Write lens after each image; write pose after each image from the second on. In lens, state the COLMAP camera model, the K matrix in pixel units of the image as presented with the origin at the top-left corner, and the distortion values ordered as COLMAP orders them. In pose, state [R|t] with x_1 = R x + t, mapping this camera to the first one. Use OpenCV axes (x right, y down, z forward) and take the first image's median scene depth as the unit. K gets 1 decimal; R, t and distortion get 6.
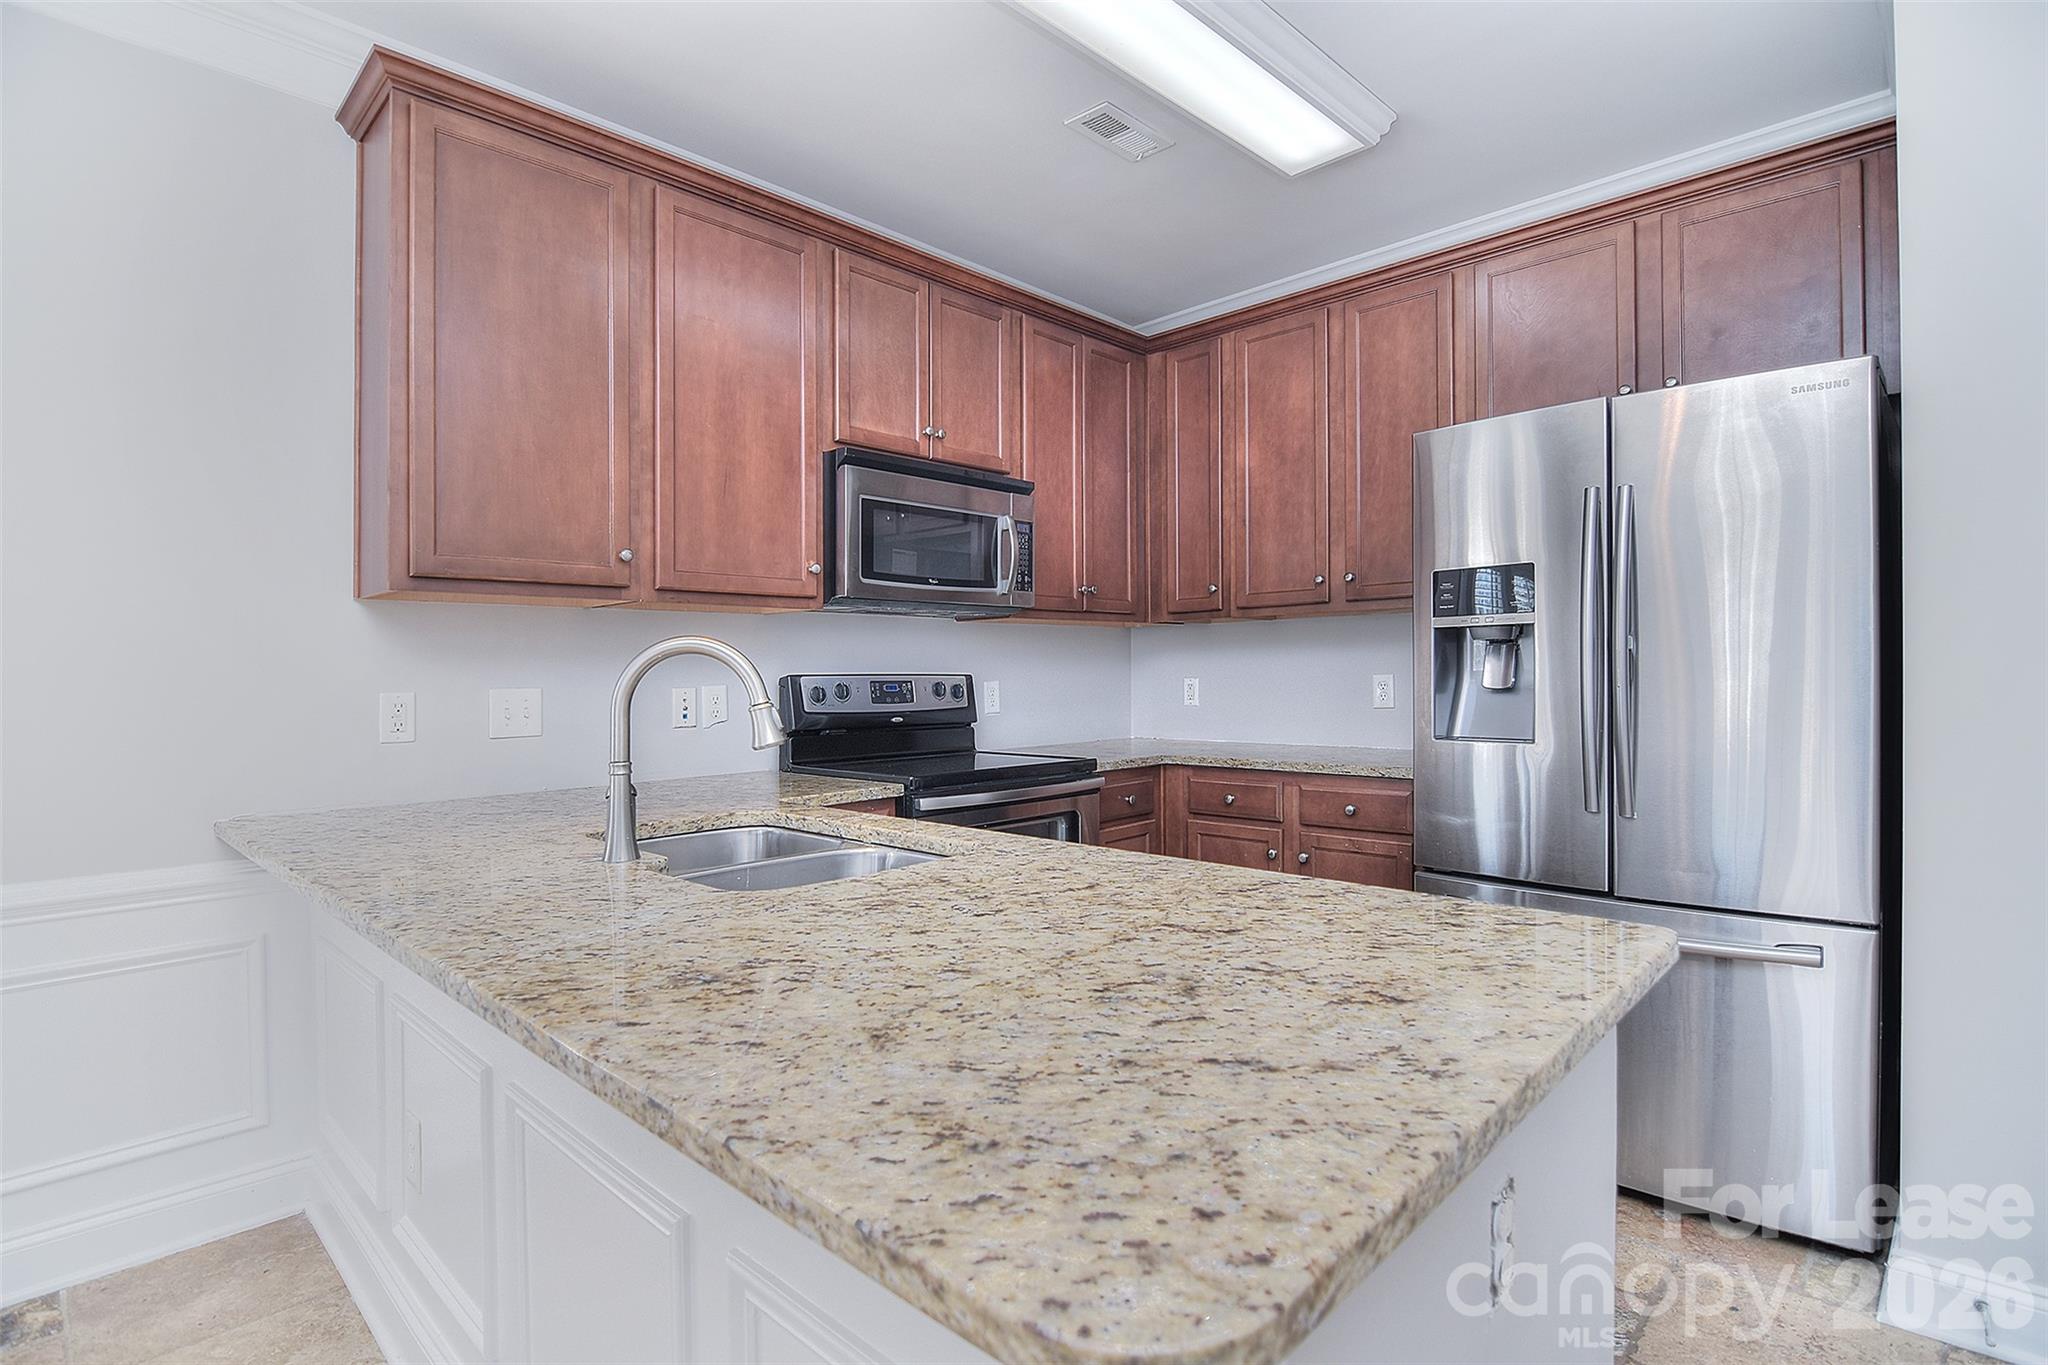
lens RADIAL K [[989.0, 0, 1016.5], [0, 989.0, 685.4], [0, 0, 1]] dist [-0.012562, -0.004064]
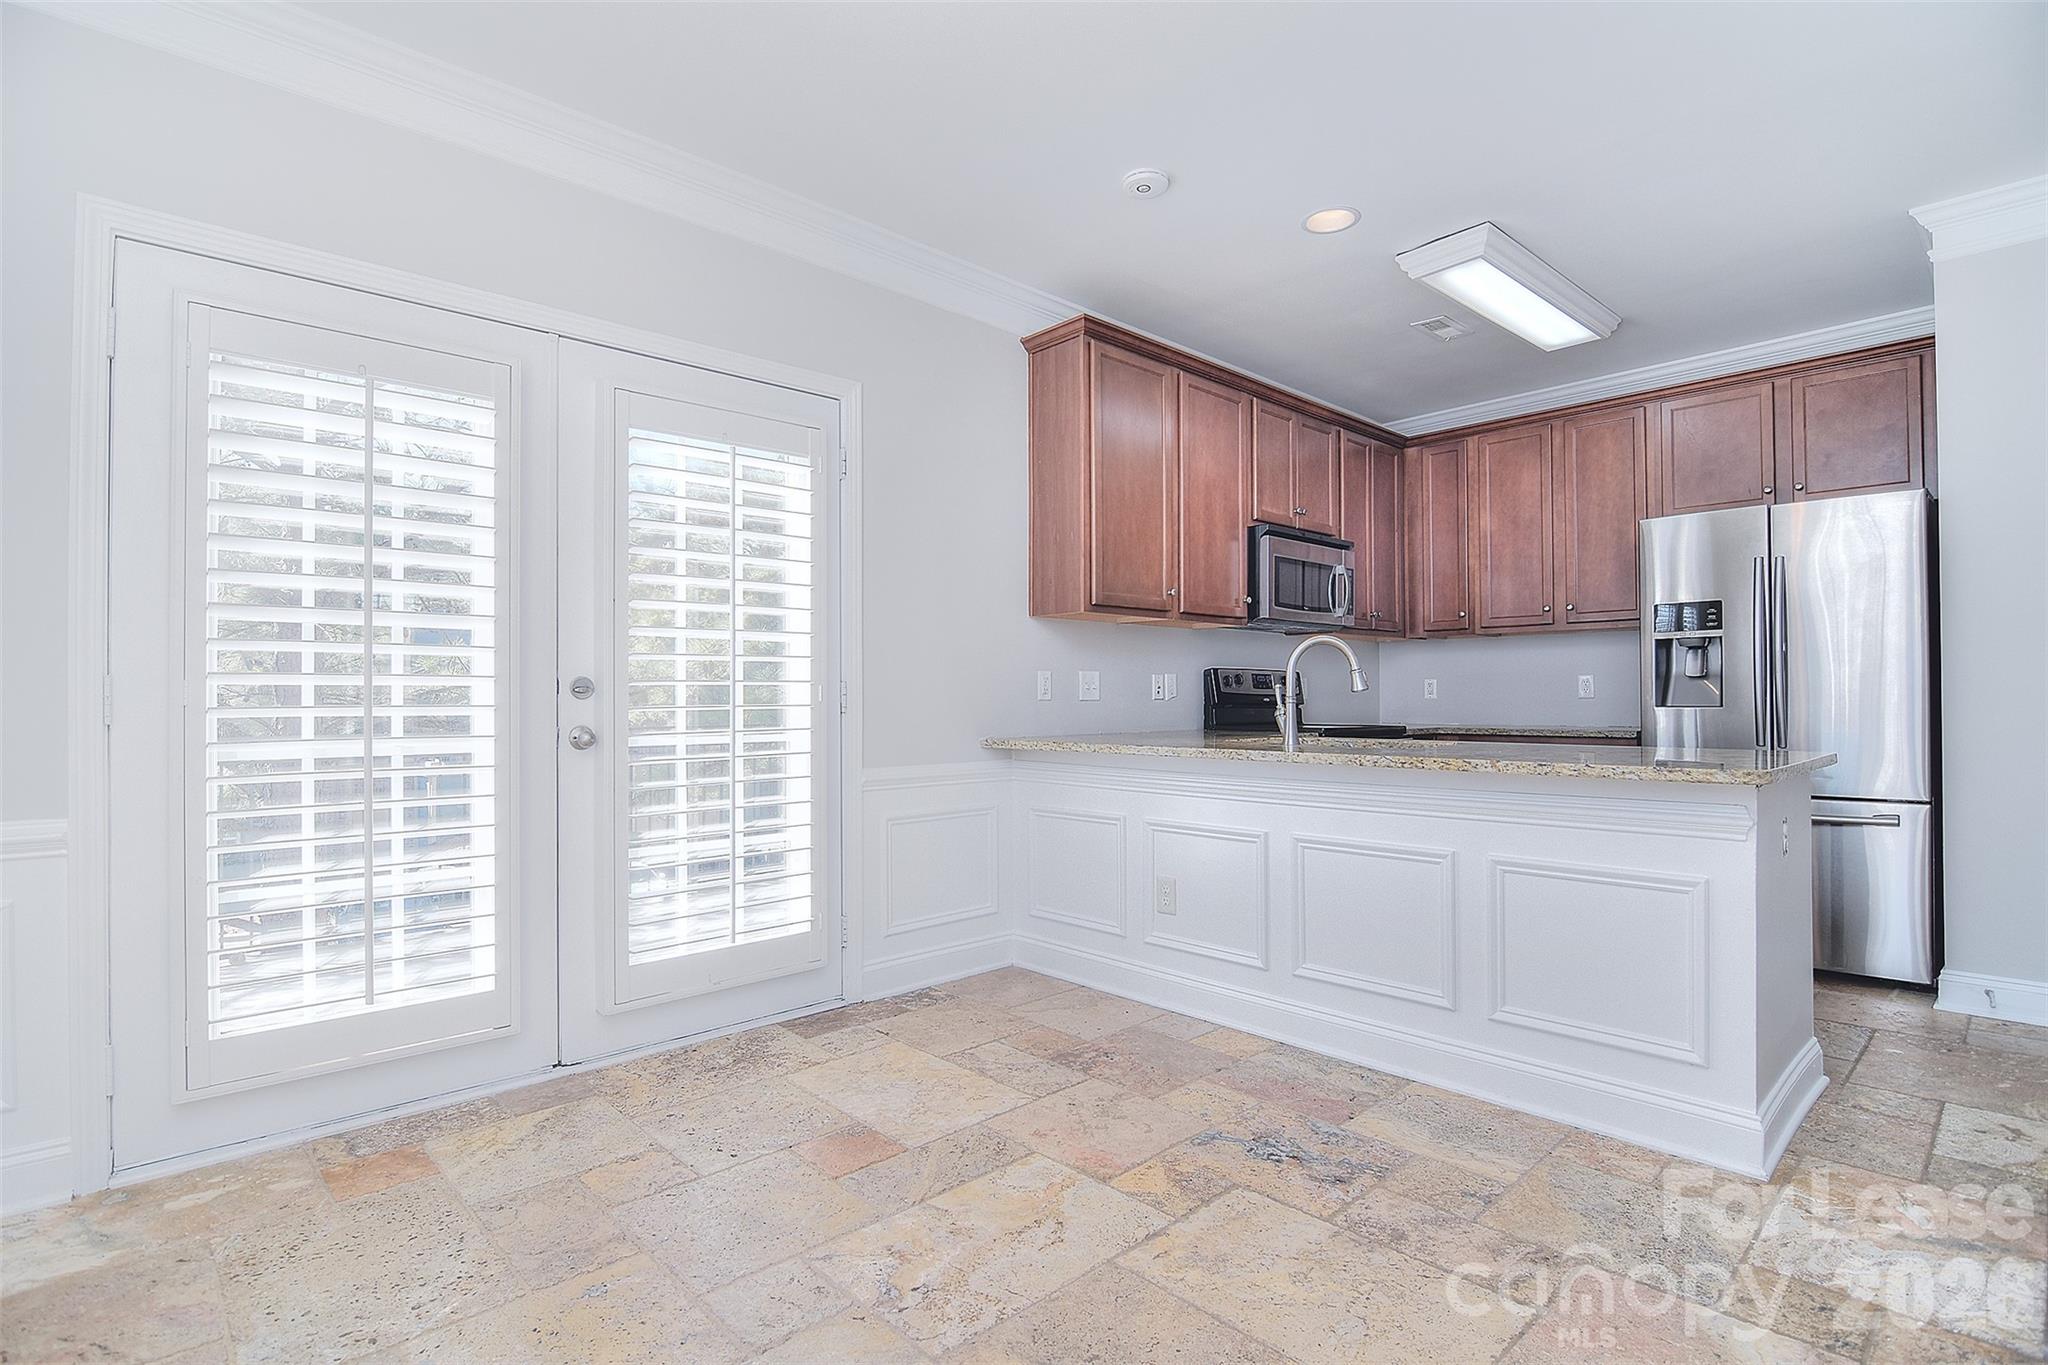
lens RADIAL K [[989.0, 0, 1031.6], [0, 989.0, 681.8], [0, 0, 1]] dist [-0.012562, -0.004064]
pose [[0.998878, 0.009186, -0.046467, -0.415089], [-0.010434, 0.999589, -0.026689, 0.052416], [0.046202, 0.027144, 0.998563, -0.527691]]
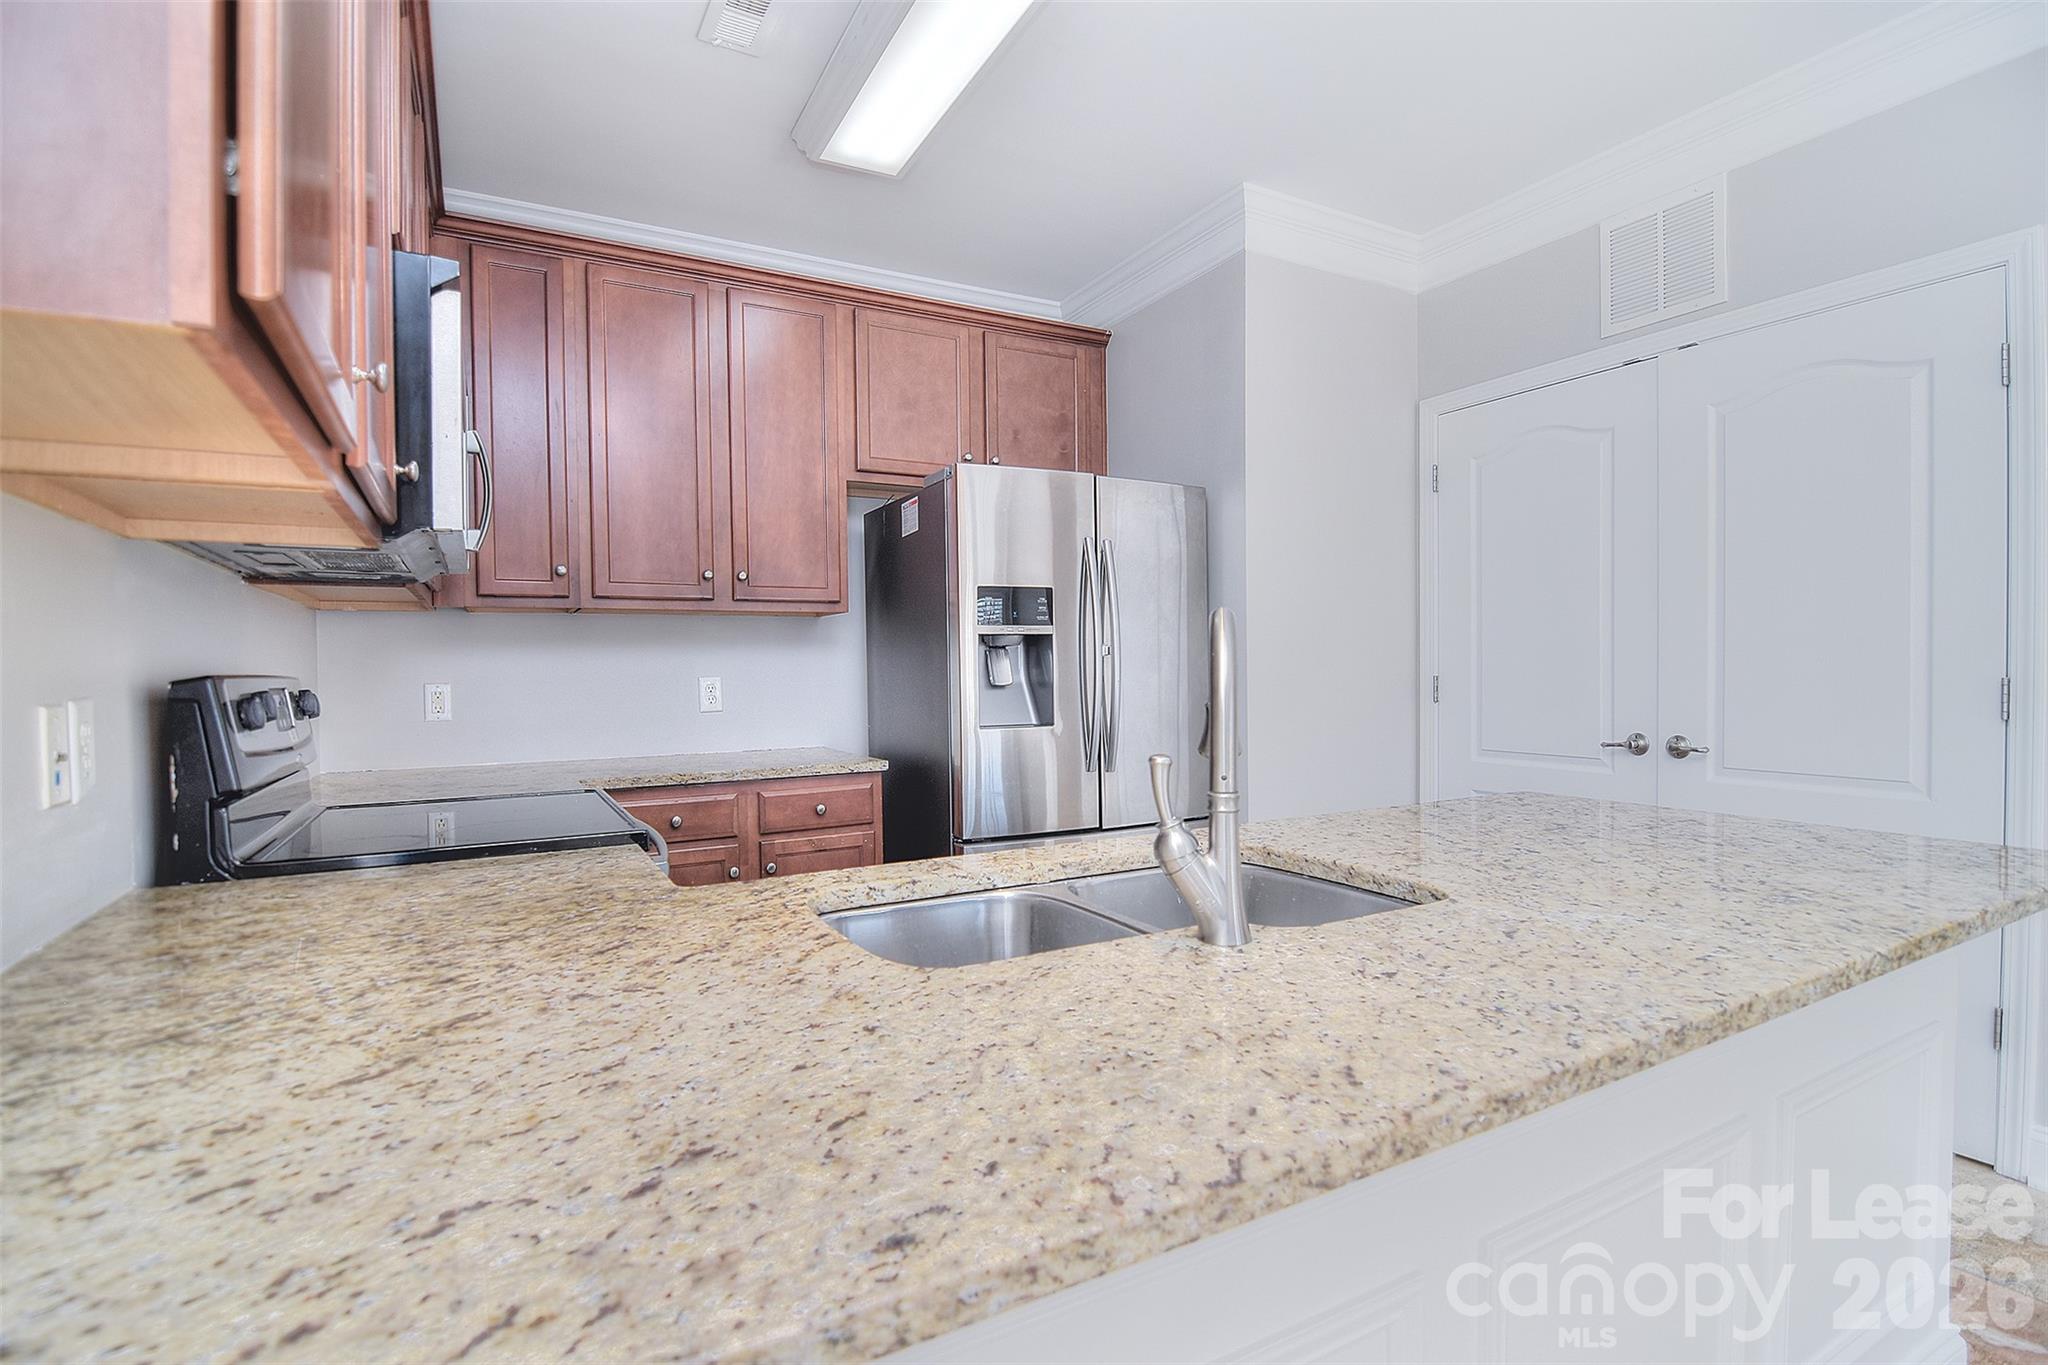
lens RADIAL K [[989.0, 0, 1024.0], [0, 989.0, 709.0], [0, 0, 1]] dist [-0.012562, -0.004064]
pose [[0.297651, -0.028191, 0.954258, -0.533086], [0.019475, 0.999535, 0.023454, 0.003661], [-0.954476, 0.011603, 0.298062, 0.471083]]
